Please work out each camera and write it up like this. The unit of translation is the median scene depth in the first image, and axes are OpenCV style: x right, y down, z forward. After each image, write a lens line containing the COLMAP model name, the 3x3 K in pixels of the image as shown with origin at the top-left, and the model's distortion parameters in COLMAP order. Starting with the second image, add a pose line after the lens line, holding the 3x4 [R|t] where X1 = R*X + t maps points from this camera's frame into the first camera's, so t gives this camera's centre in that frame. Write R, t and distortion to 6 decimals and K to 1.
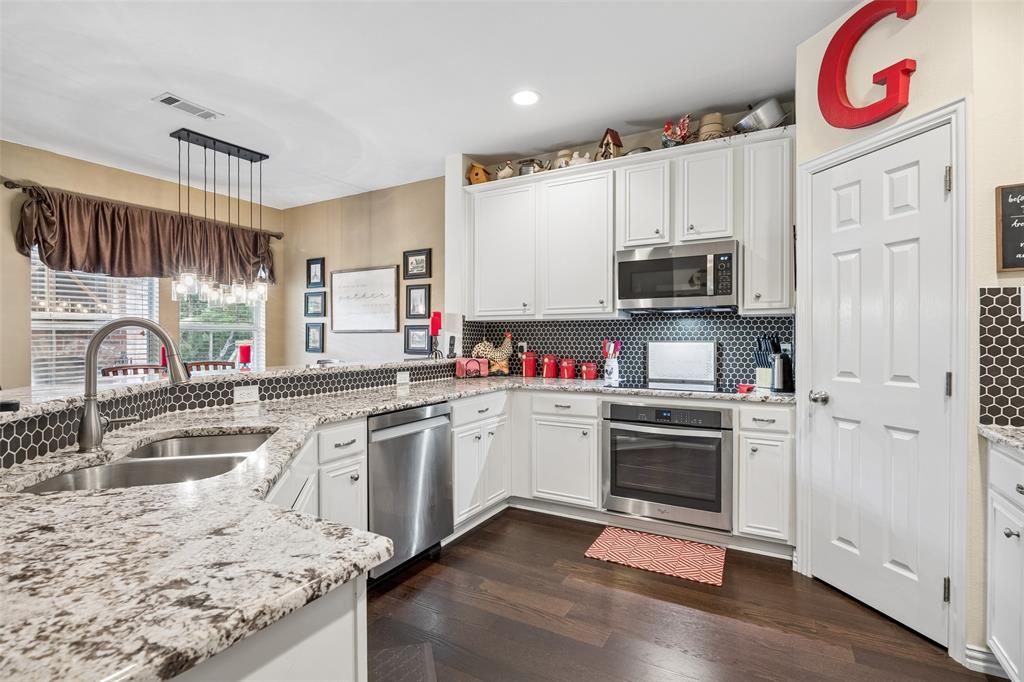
lens RADIAL K [[485.3, 0, 513.7], [0, 485.3, 341.5], [0, 0, 1]] dist [-0.008077, -0.000652]
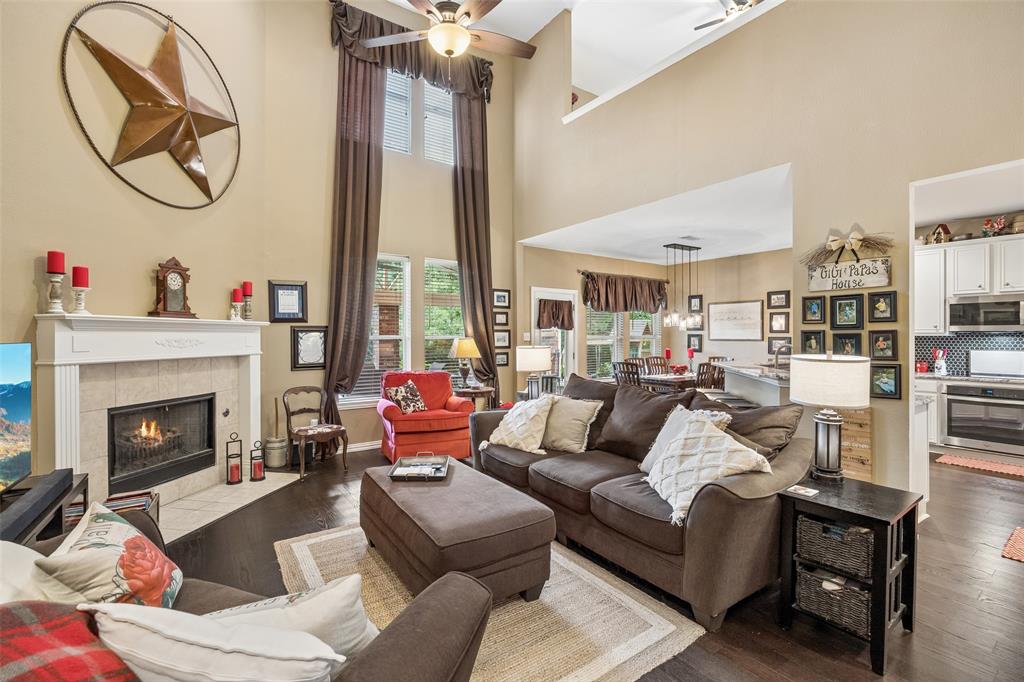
lens RADIAL K [[459.0, 0, 515.0], [0, 459.0, 335.9], [0, 0, 1]] dist [-0.008395, -0.000923]
pose [[0.906689, -0.000028, -0.421800, -0.415244], [-0.002118, 0.999987, -0.004619, -0.032792], [0.421794, 0.005081, 0.906677, -0.922813]]
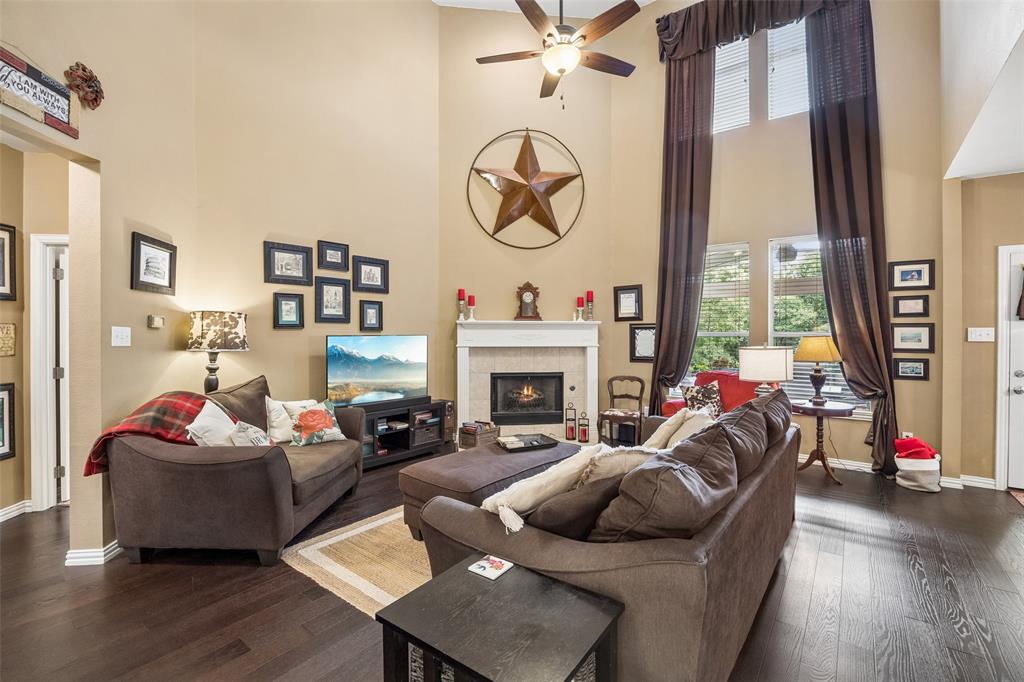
lens RADIAL K [[459.0, 0, 511.7], [0, 459.0, 335.2], [0, 0, 1]] dist [-0.008395, -0.000923]
pose [[-0.135653, 0.007163, -0.990730, 0.007981], [-0.006743, 0.999944, 0.008153, -0.037156], [0.990733, 0.007786, -0.135597, -0.240452]]
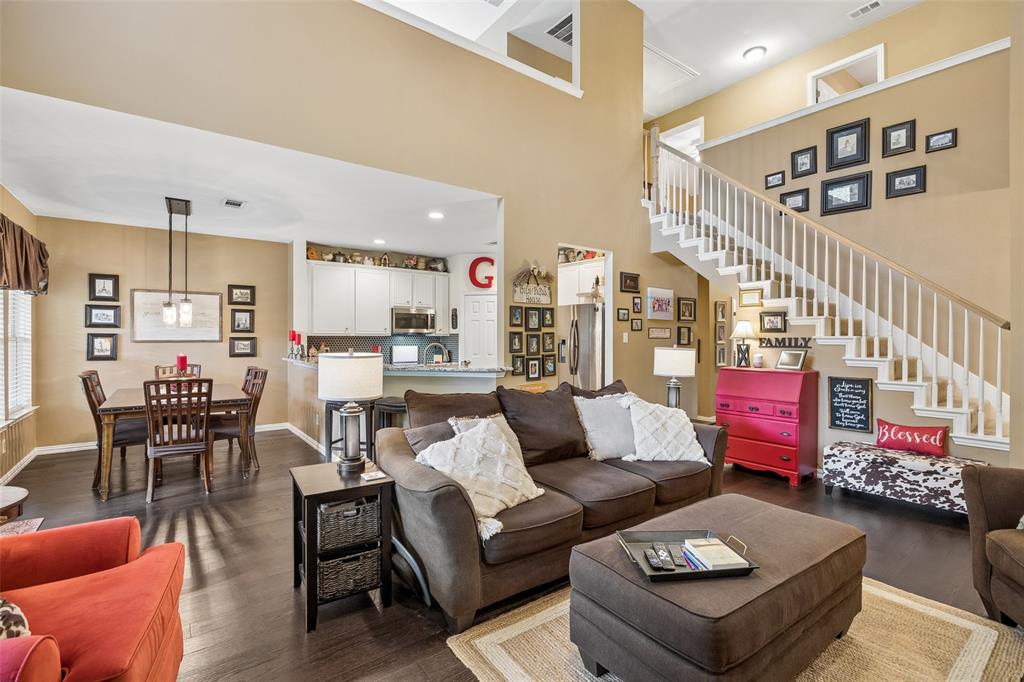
lens RADIAL K [[459.0, 0, 509.6], [0, 459.0, 335.1], [0, 0, 1]] dist [-0.008395, -0.000923]
pose [[0.399197, 0.003336, 0.916859, -1.334880], [0.004299, 0.999976, -0.005511, -0.033396], [-0.916855, 0.006142, 0.399173, -0.337417]]
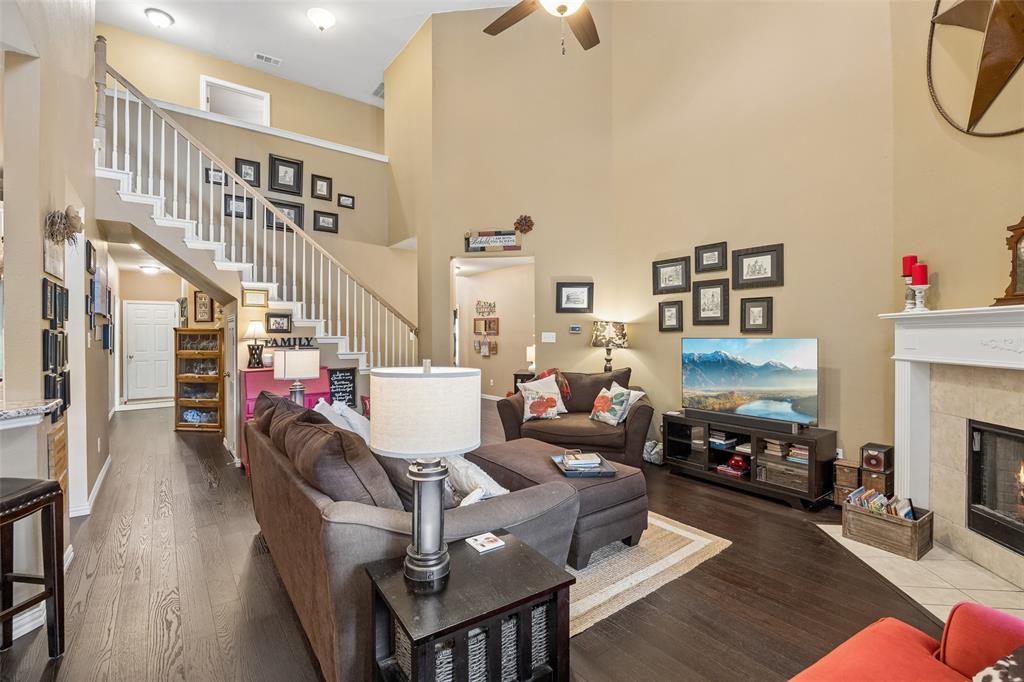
lens RADIAL K [[459.0, 0, 493.3], [0, 459.0, 333.4], [0, 0, 1]] dist [-0.008395, -0.000923]
pose [[-0.910694, 0.005233, 0.413048, -1.036091], [0.006222, 0.999980, 0.001050, -0.039968], [-0.413035, 0.003526, -0.910708, 0.411705]]
